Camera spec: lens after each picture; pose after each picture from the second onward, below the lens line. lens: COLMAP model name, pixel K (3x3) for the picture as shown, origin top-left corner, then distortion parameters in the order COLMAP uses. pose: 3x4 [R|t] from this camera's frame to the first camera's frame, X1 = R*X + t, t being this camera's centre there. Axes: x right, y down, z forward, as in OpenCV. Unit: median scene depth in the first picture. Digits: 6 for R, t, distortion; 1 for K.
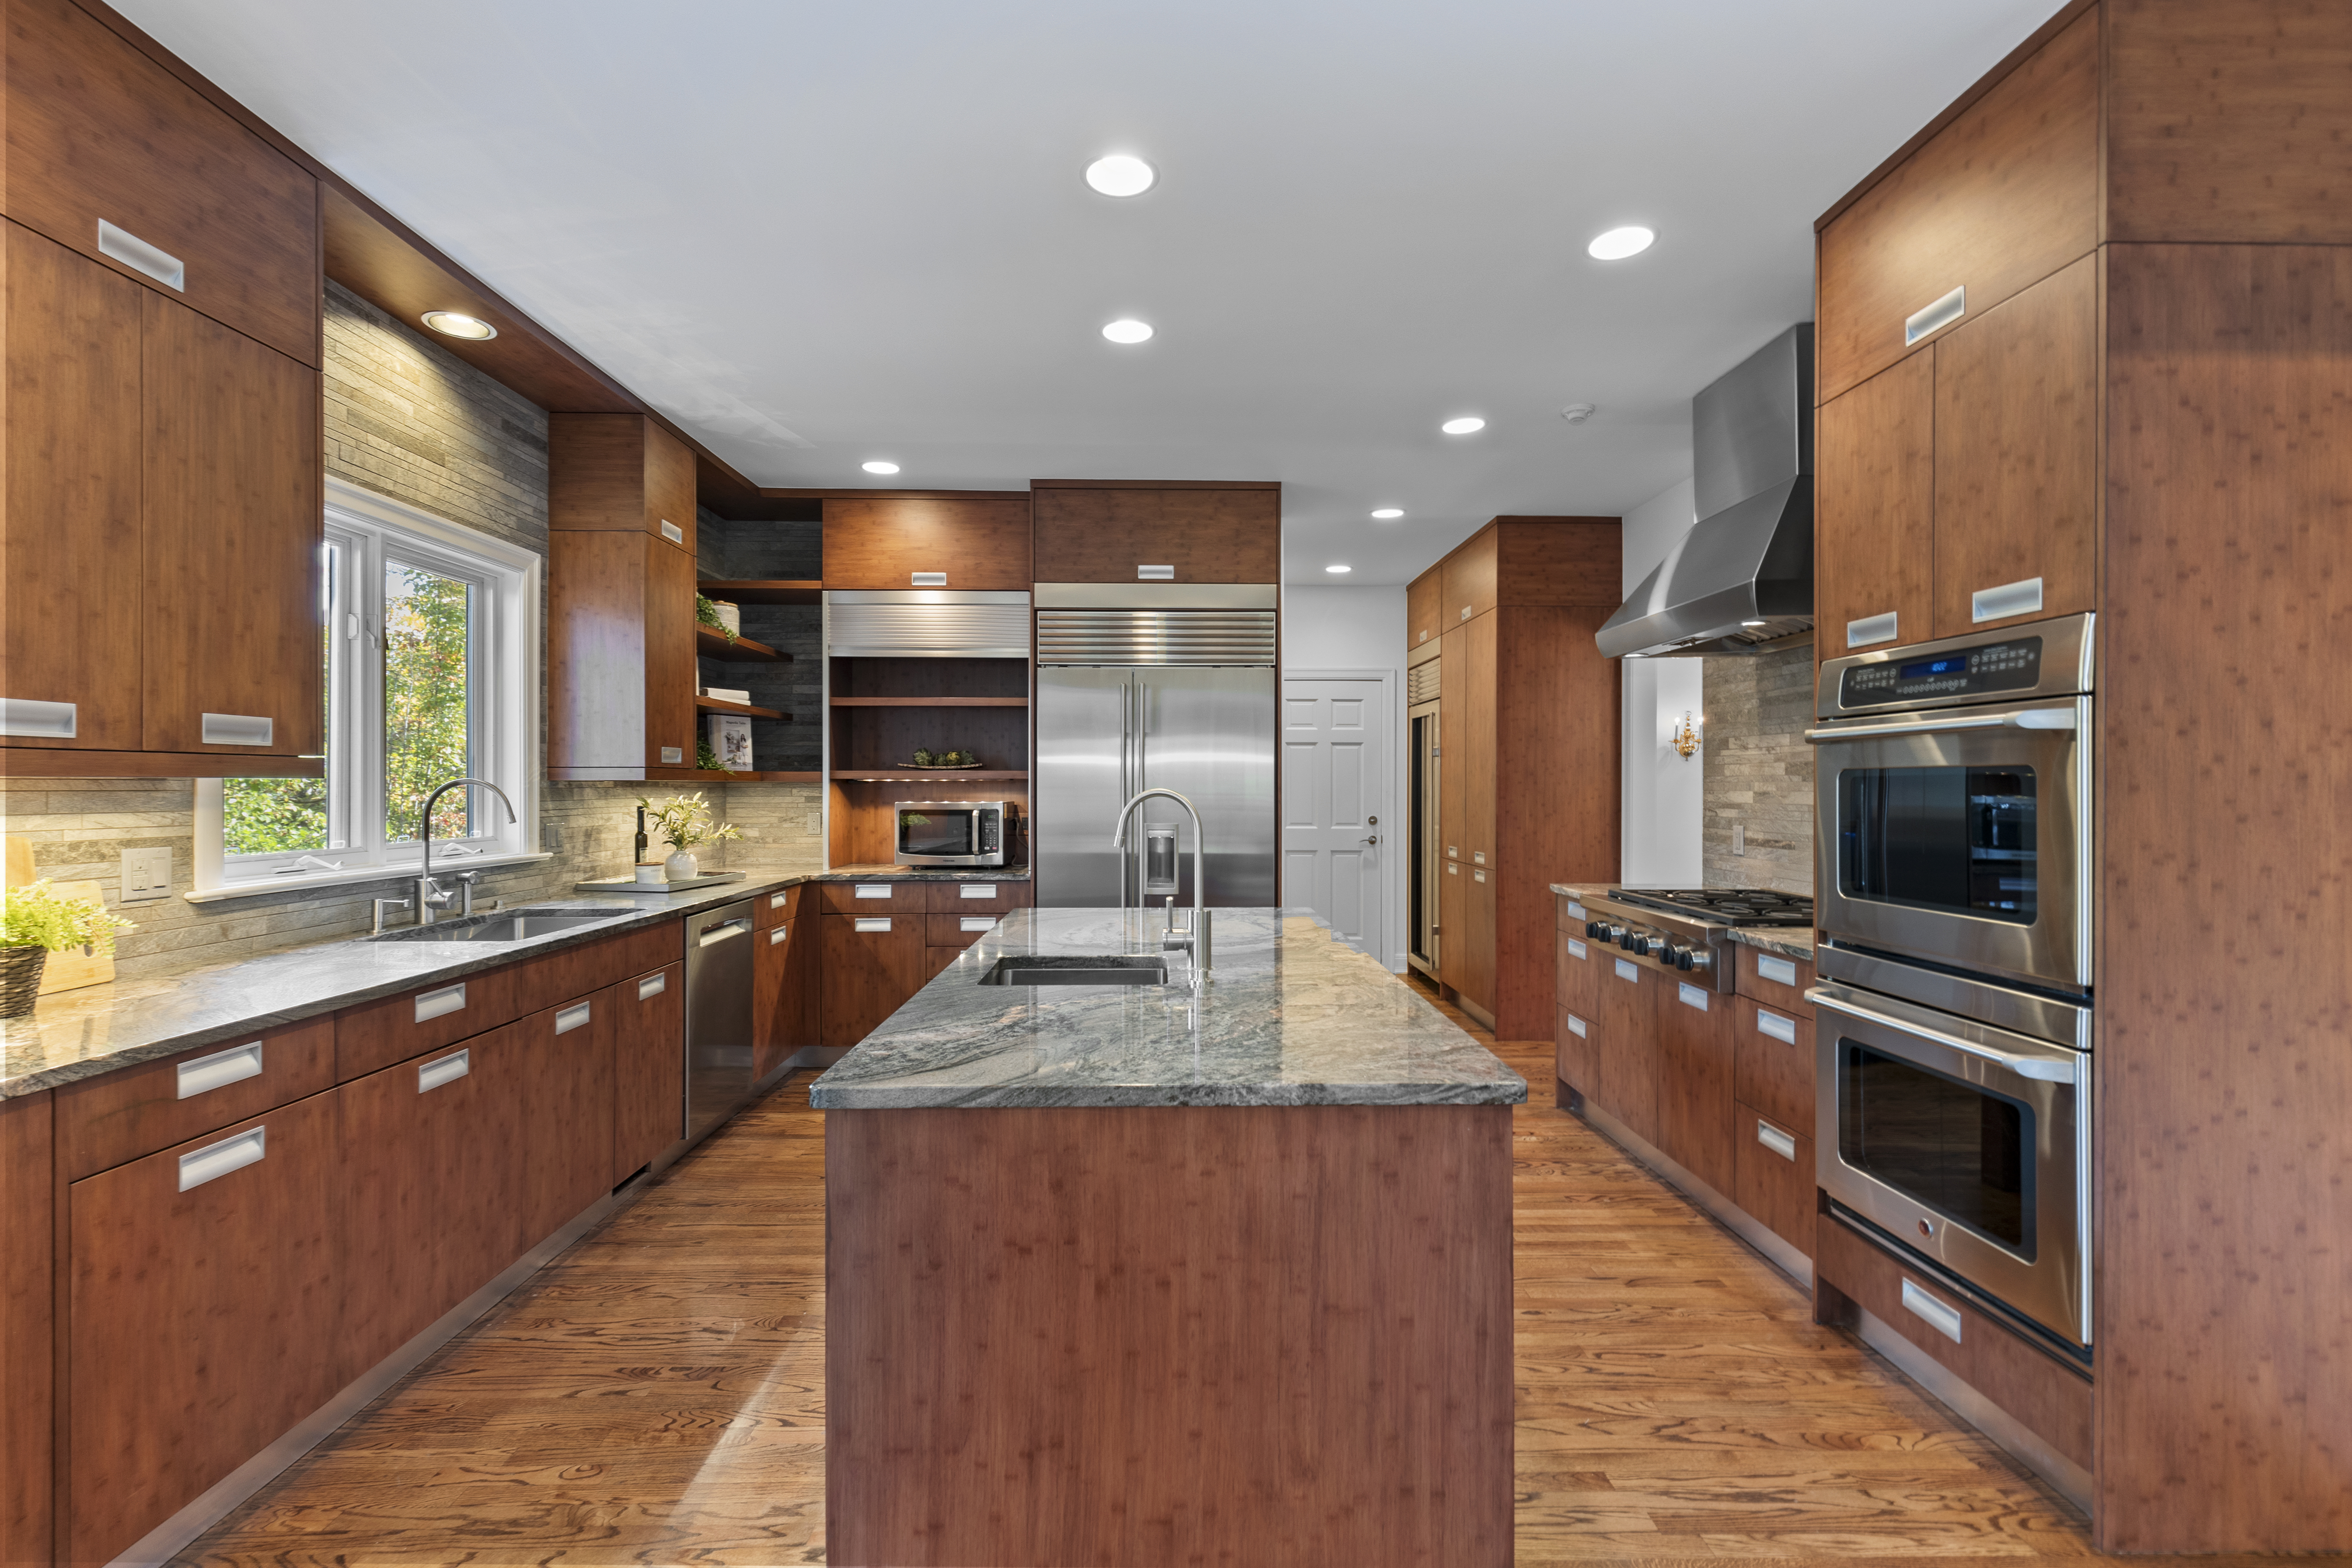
lens RADIAL K [[1053.5, 0, 1177.2], [0, 1053.5, 786.9], [0, 0, 1]] dist [0.006460, -0.001644]
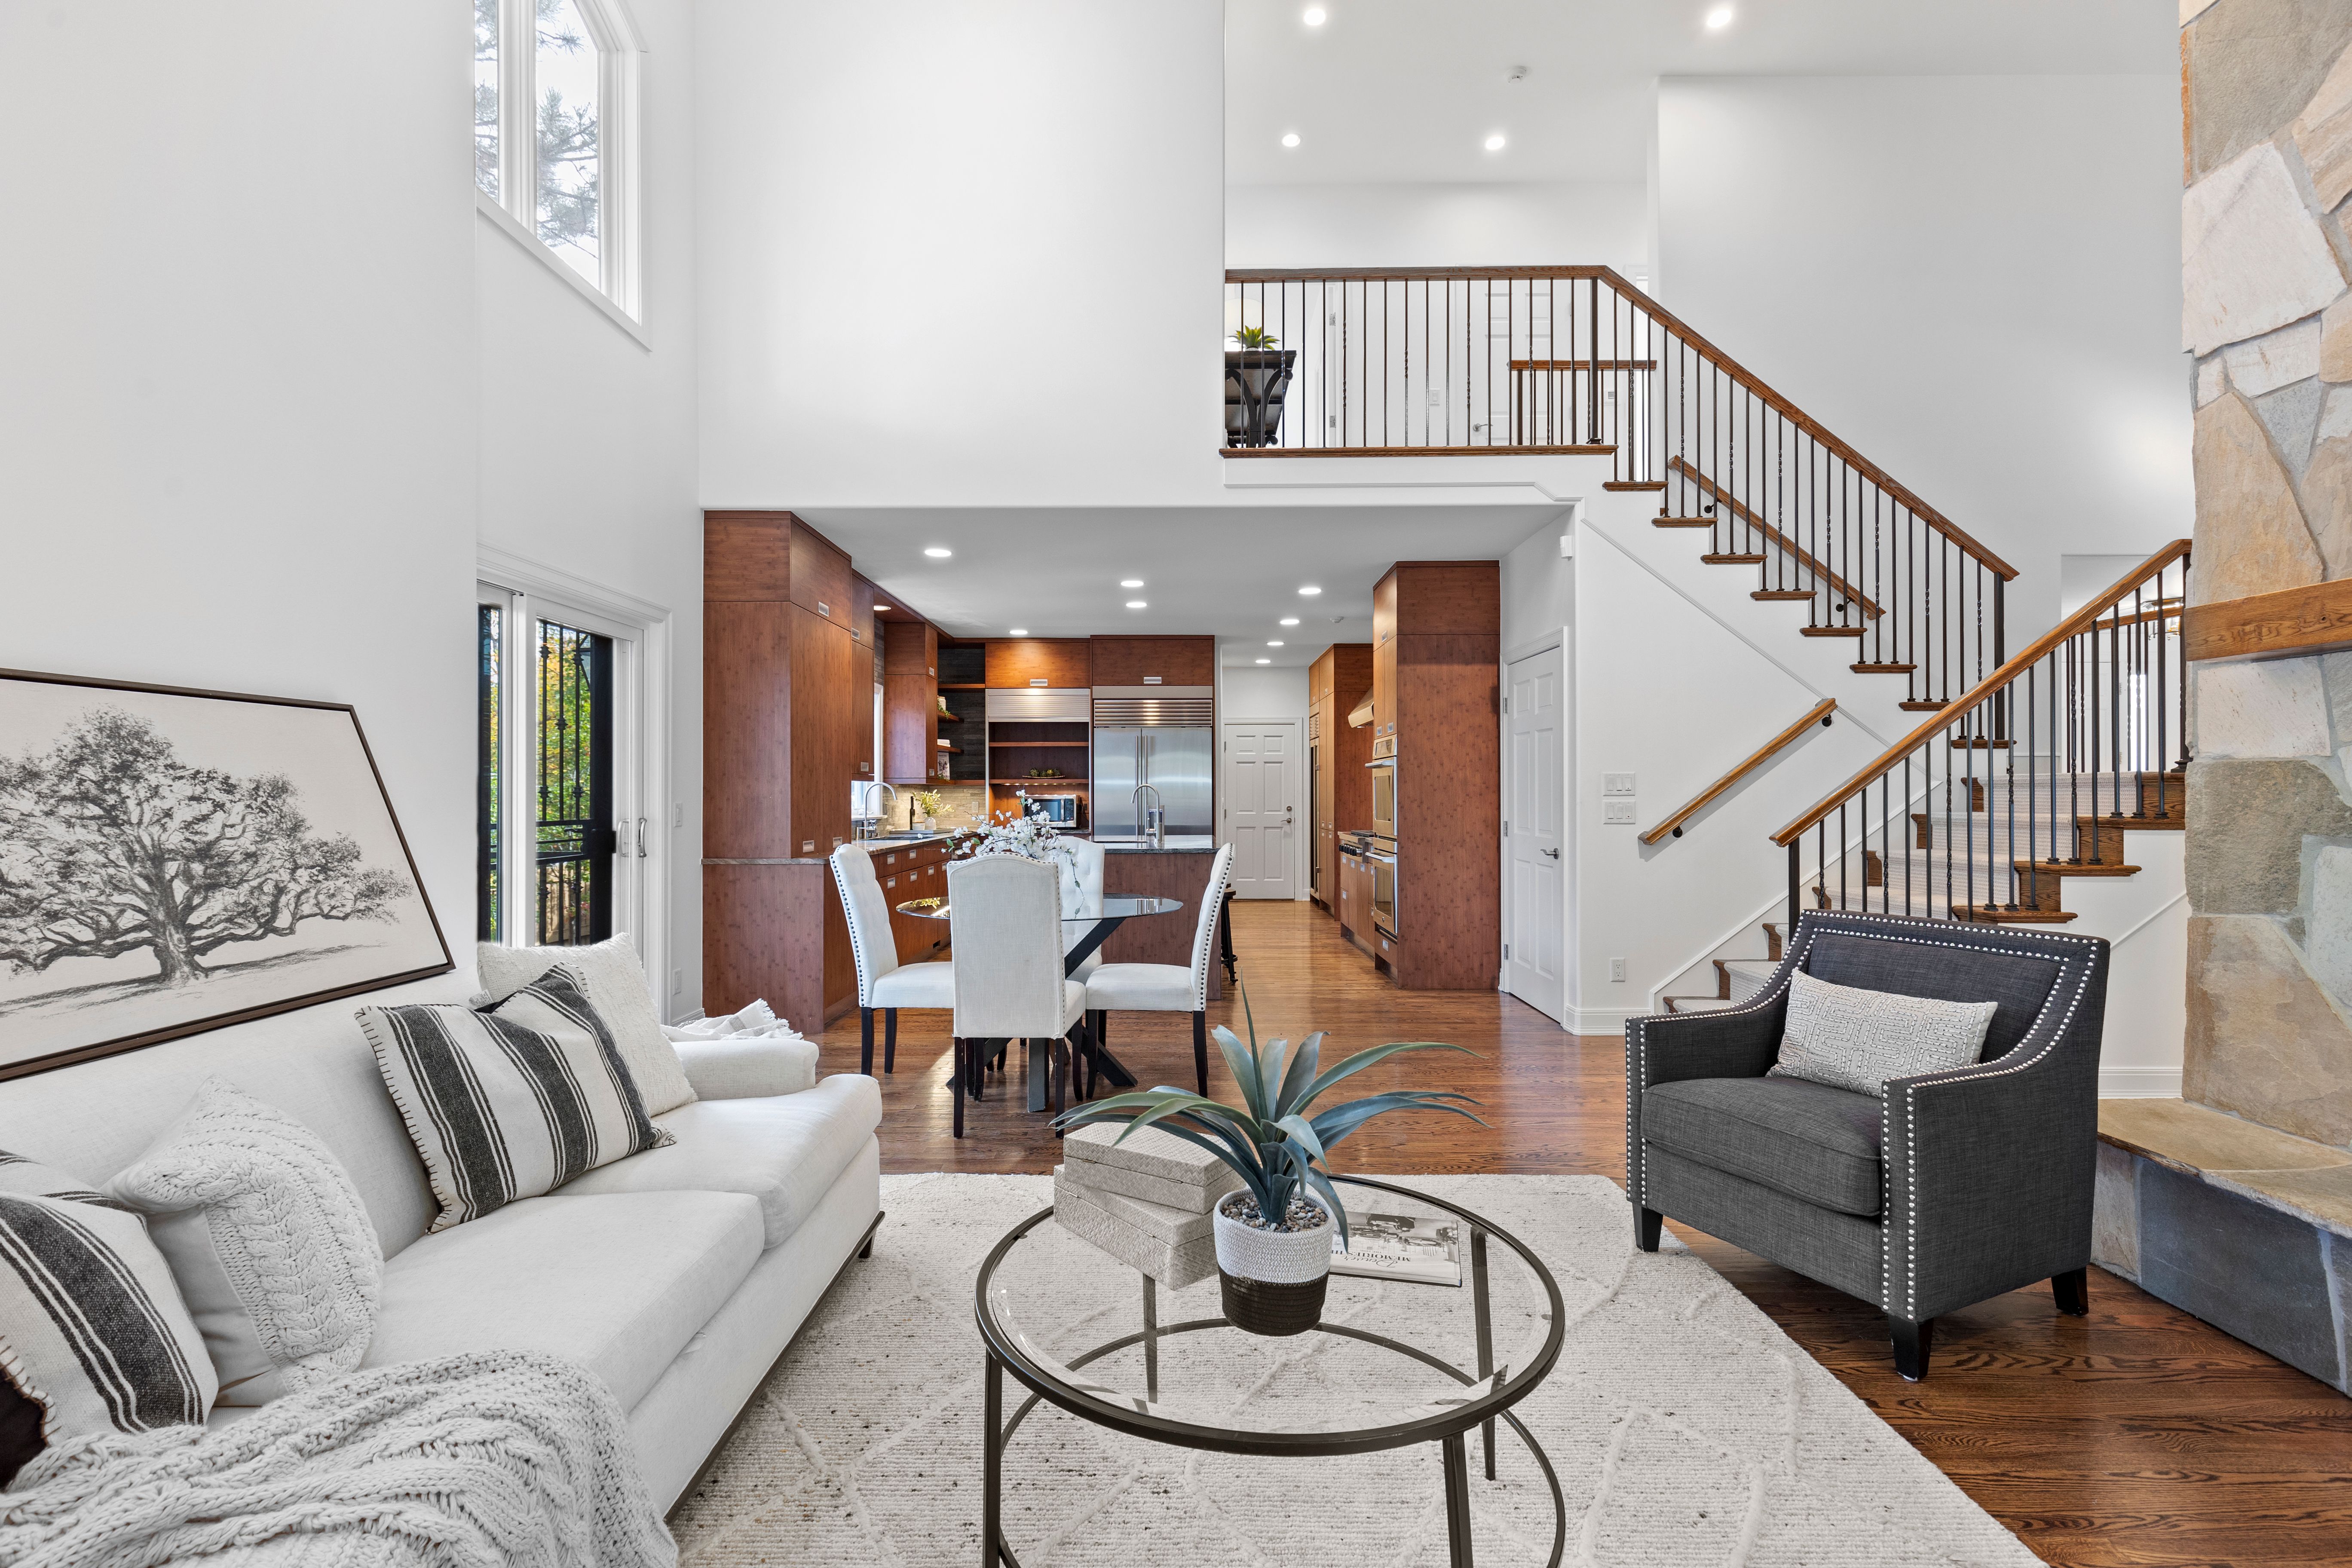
lens RADIAL K [[1053.5, 0, 1179.0], [0, 1053.5, 788.7], [0, 0, 1]] dist [0.006460, -0.001644]
pose [[0.999810, -0.003691, -0.019144, 0.115524], [0.003538, 0.999962, -0.008014, 0.033333], [0.019173, 0.007944, 0.999785, -1.712433]]
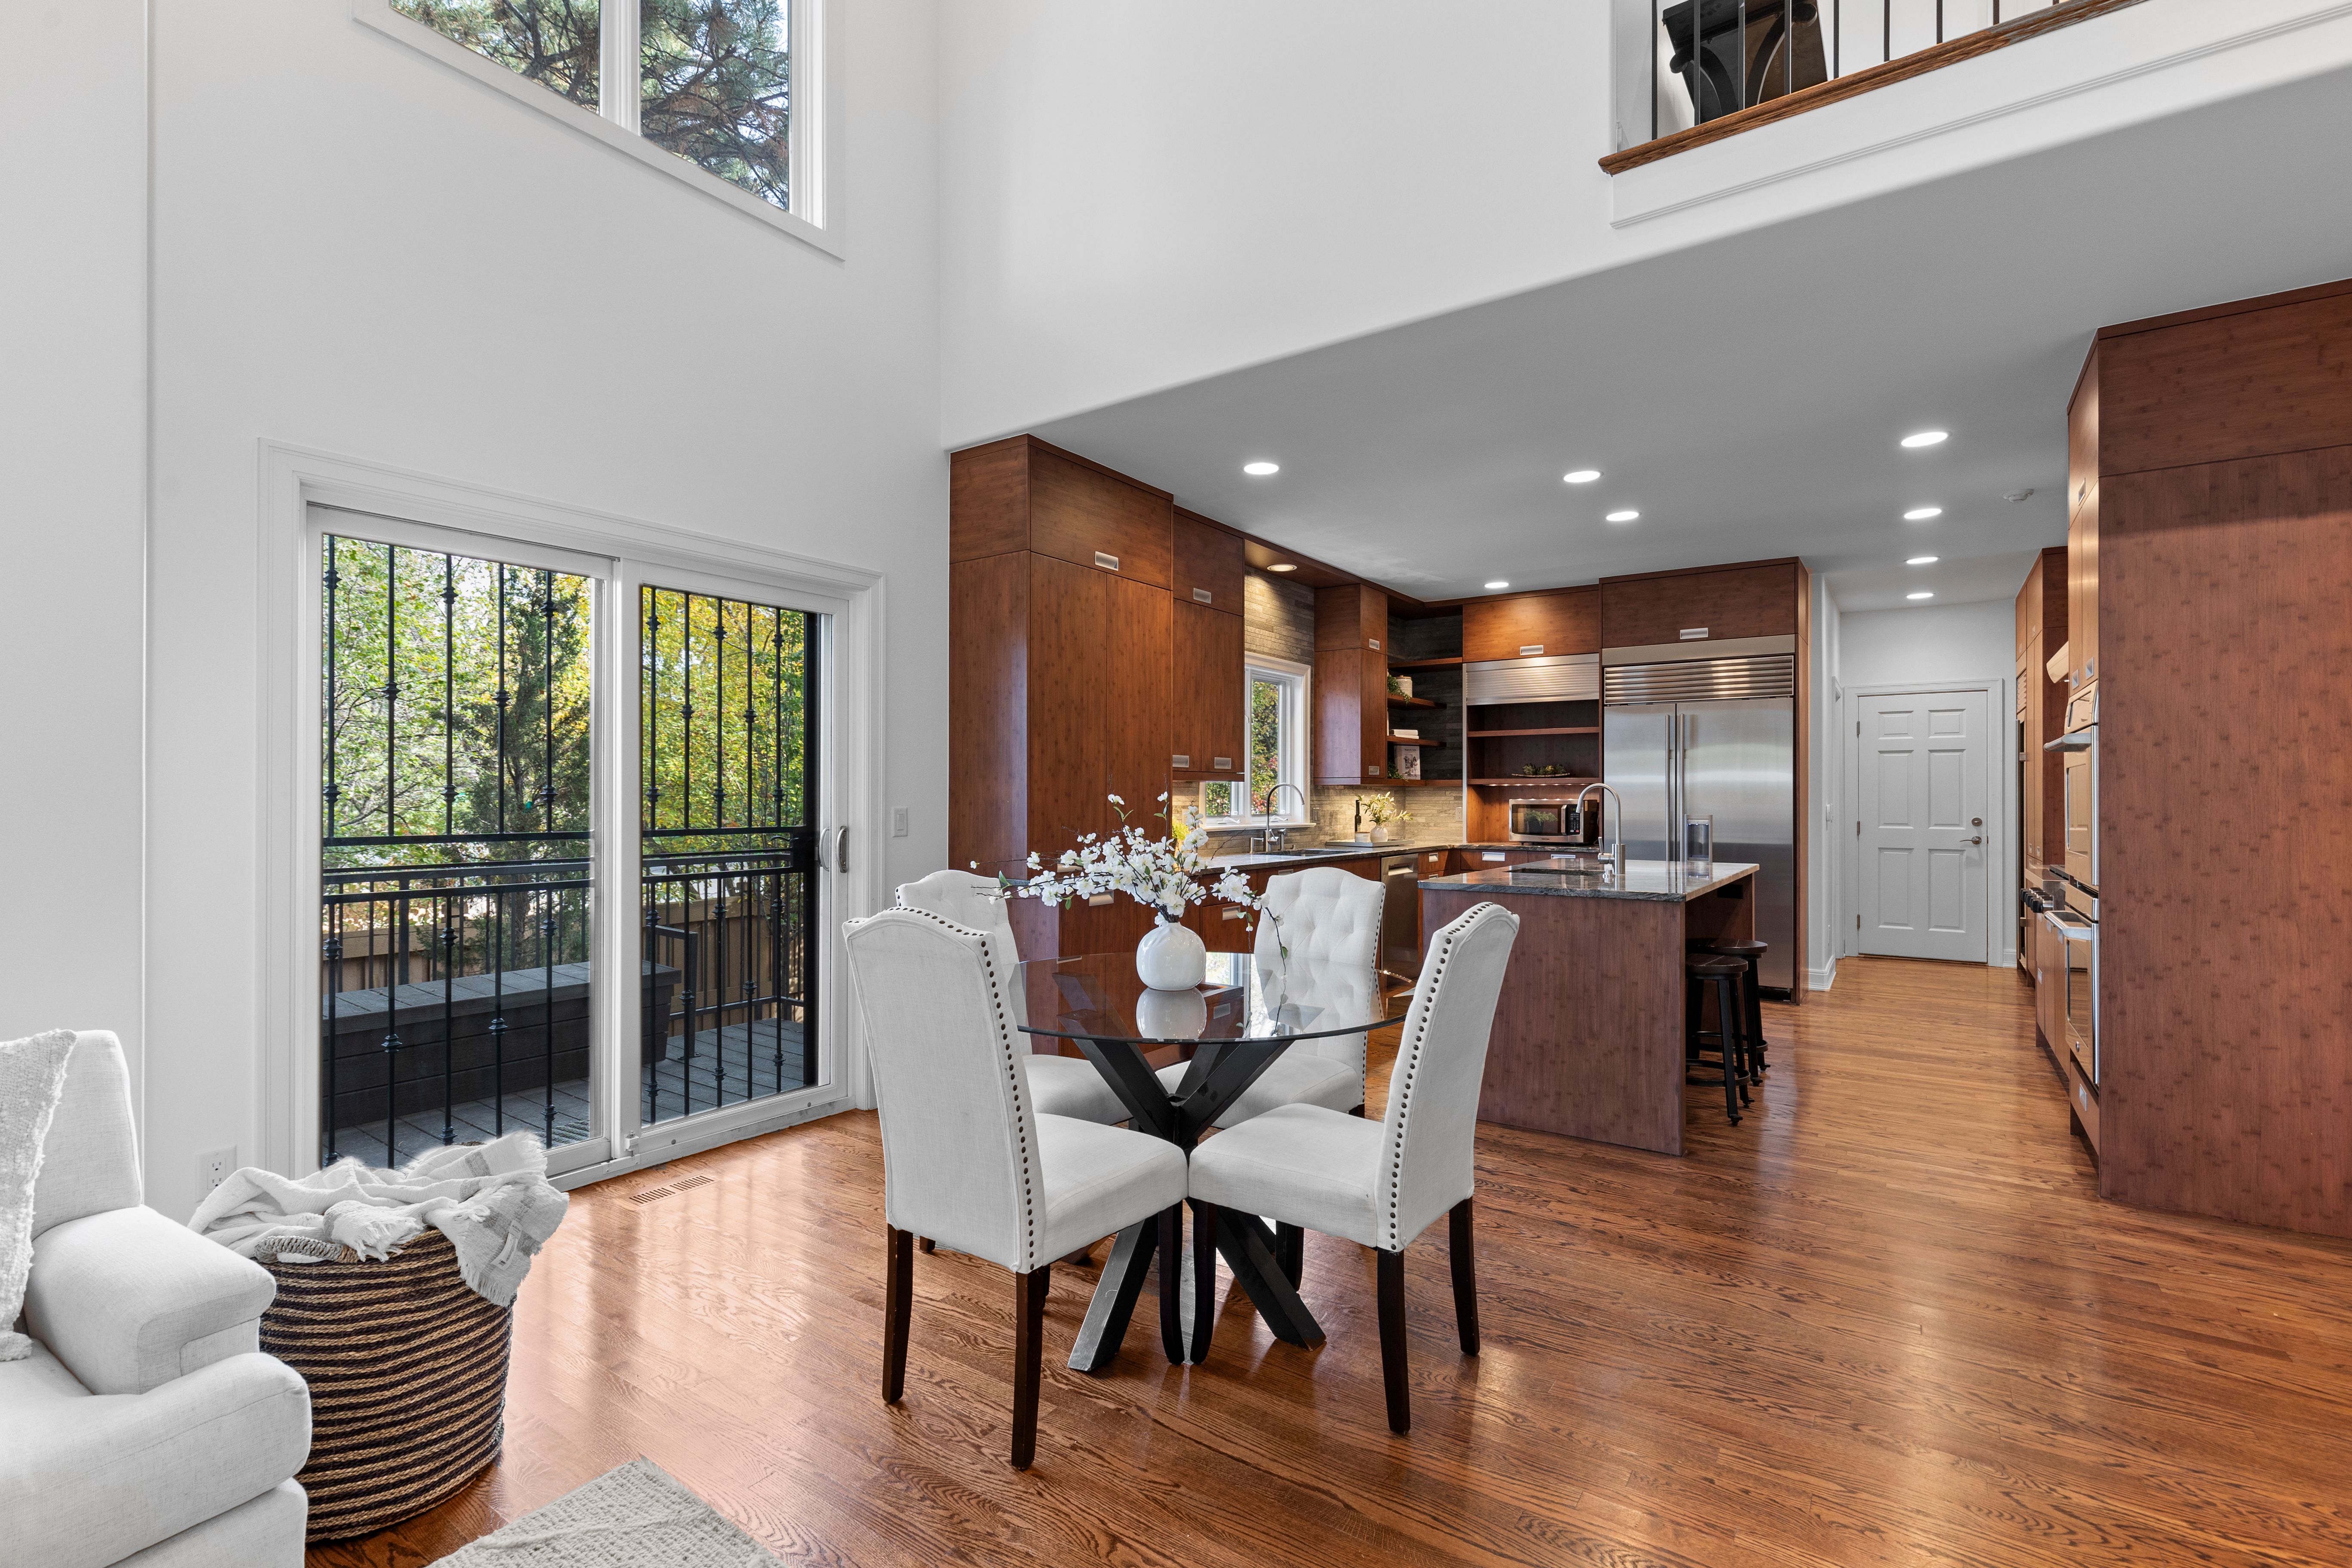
lens RADIAL K [[1053.5, 0, 1177.4], [0, 1053.5, 792.8], [0, 0, 1]] dist [0.006460, -0.001644]
pose [[0.807787, -0.002785, -0.589468, 0.423223], [-0.001487, 0.999976, -0.006762, 0.028219], [0.589473, 0.006338, 0.807763, -0.889758]]
